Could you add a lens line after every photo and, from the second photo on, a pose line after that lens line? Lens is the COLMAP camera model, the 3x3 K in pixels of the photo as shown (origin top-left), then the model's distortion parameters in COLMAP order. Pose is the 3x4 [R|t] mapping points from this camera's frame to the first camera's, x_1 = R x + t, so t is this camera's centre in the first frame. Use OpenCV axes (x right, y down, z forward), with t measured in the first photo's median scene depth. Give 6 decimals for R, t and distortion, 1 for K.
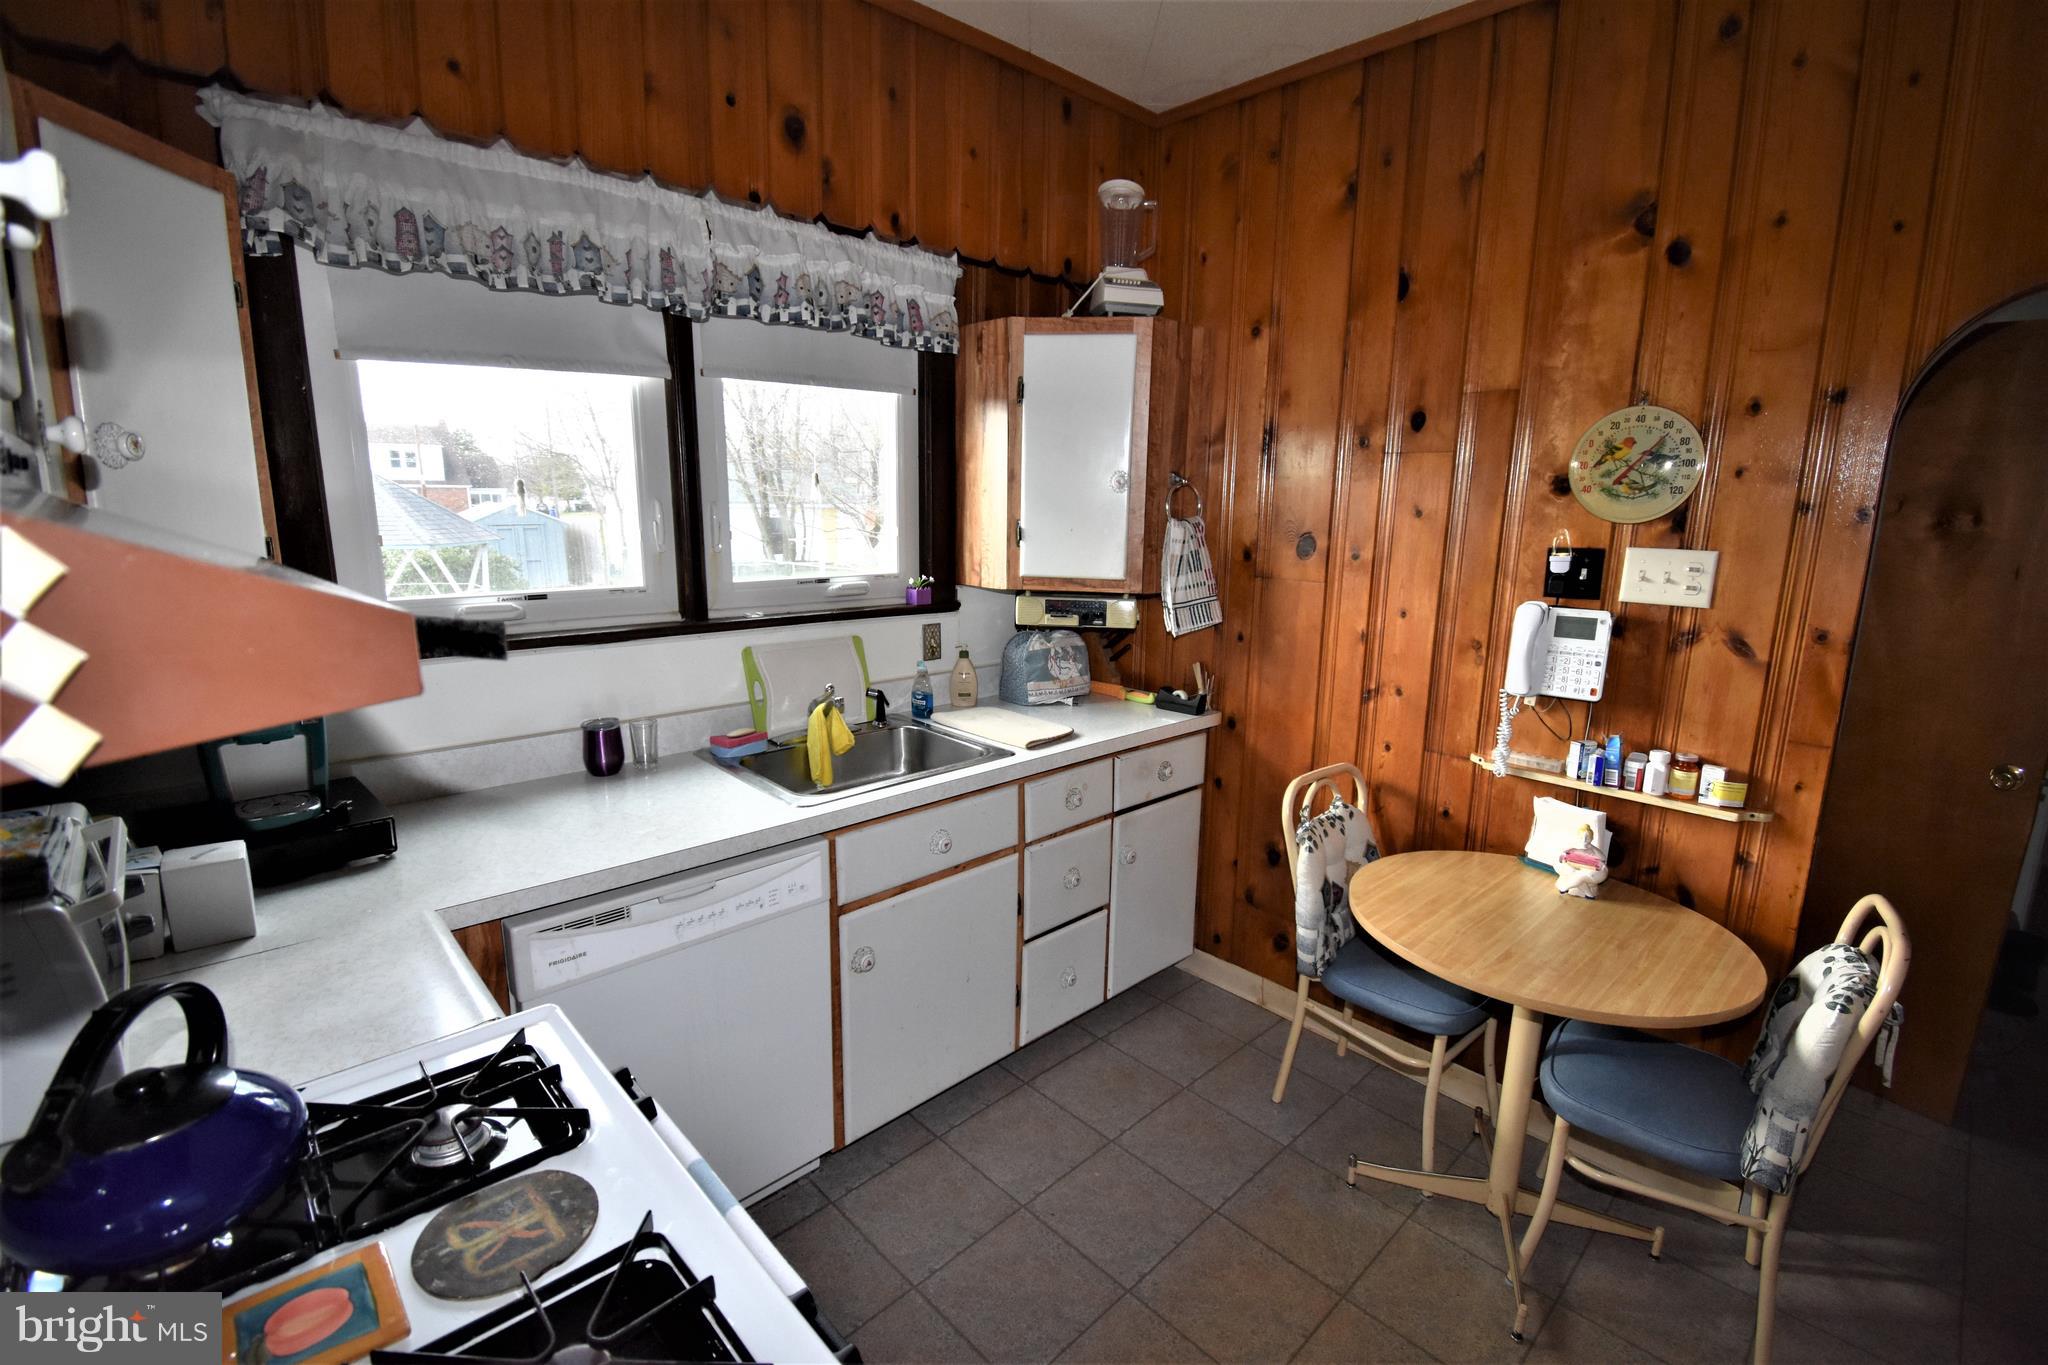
lens RADIAL K [[906.7, 0, 1033.2], [0, 906.7, 682.0], [0, 0, 1]] dist [0.001163, -0.000681]
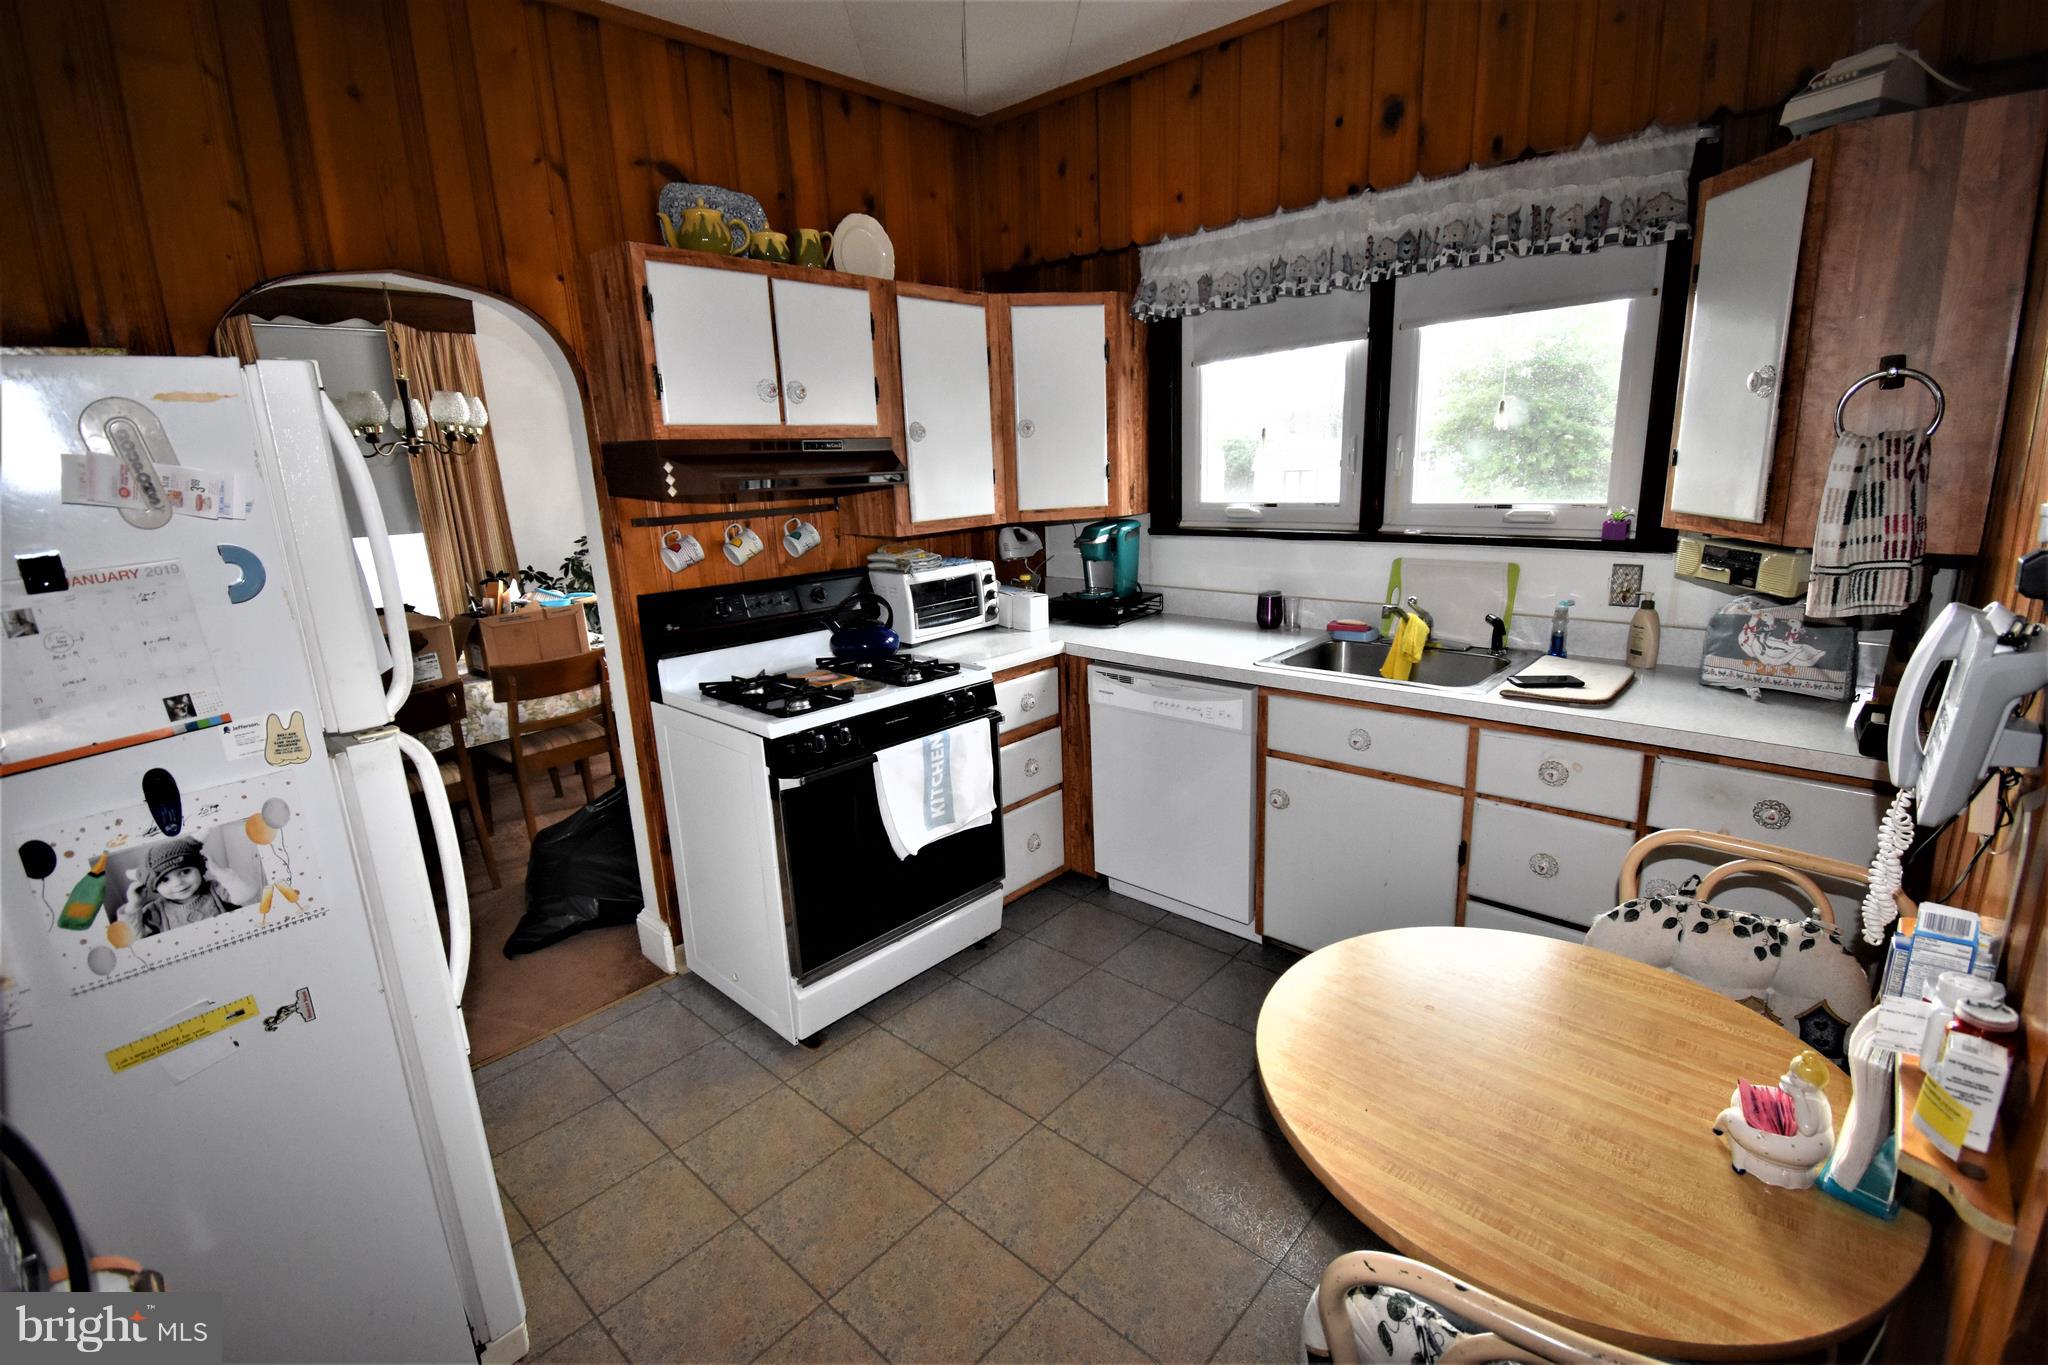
lens RADIAL K [[906.7, 0, 1027.9], [0, 906.7, 676.8], [0, 0, 1]] dist [0.001163, -0.000681]
pose [[0.068914, 0.220644, -0.972917, 0.903550], [-0.161767, 0.964800, 0.207345, -0.060917], [0.984420, 0.143097, 0.102182, 0.456293]]
